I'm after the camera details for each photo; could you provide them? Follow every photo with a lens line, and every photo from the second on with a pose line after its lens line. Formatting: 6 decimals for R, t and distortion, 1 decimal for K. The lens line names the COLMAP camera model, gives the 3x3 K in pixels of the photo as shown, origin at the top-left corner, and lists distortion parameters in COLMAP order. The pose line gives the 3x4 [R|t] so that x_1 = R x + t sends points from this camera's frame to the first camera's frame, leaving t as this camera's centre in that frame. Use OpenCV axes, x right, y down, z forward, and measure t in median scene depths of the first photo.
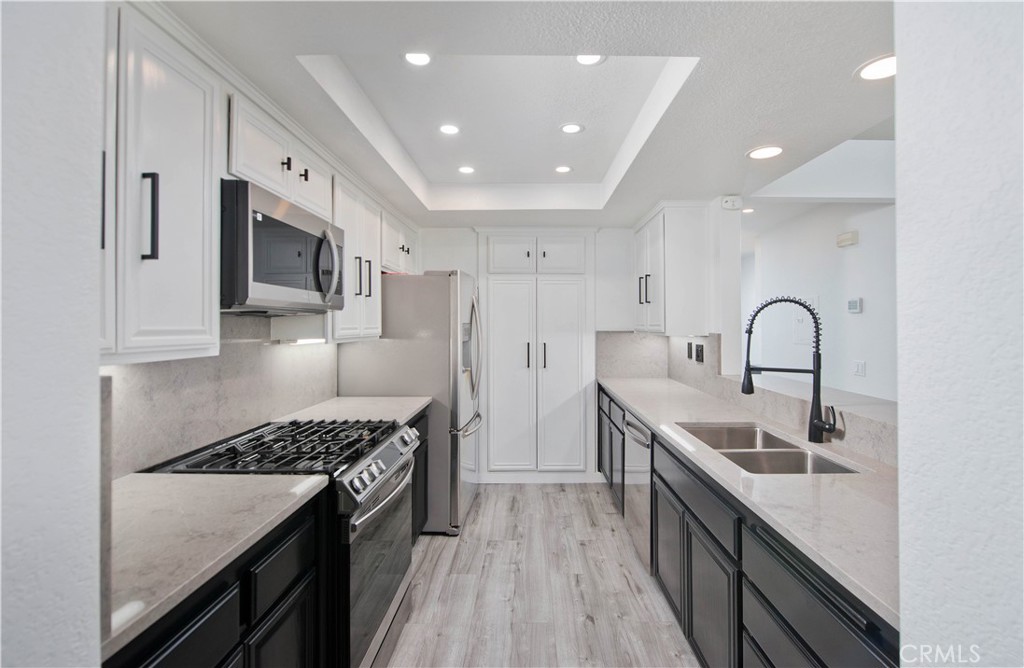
lens RADIAL K [[451.1, 0, 518.2], [0, 451.1, 327.8], [0, 0, 1]] dist [-0.002529, -0.000176]
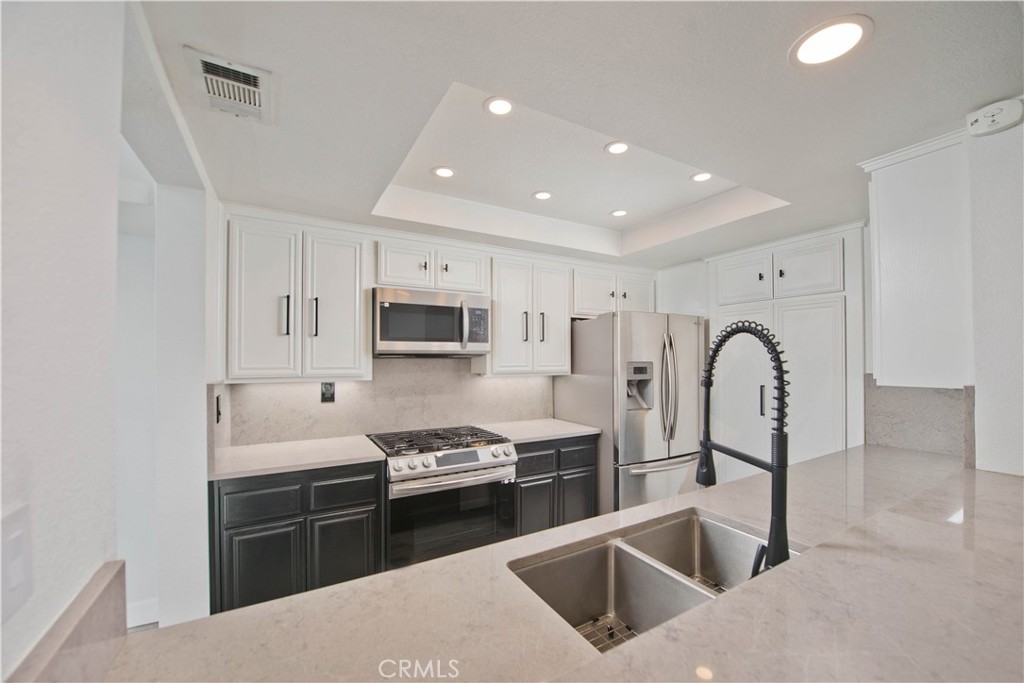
lens RADIAL K [[403.6, 0, 512.1], [0, 403.6, 357.4], [0, 0, 1]] dist [-0.003557, -0.000595]
pose [[0.507547, -0.004278, -0.861613, 0.878143], [-0.004226, 0.999963, -0.007455, -0.020774], [0.861614, 0.007425, 0.507510, 0.506161]]
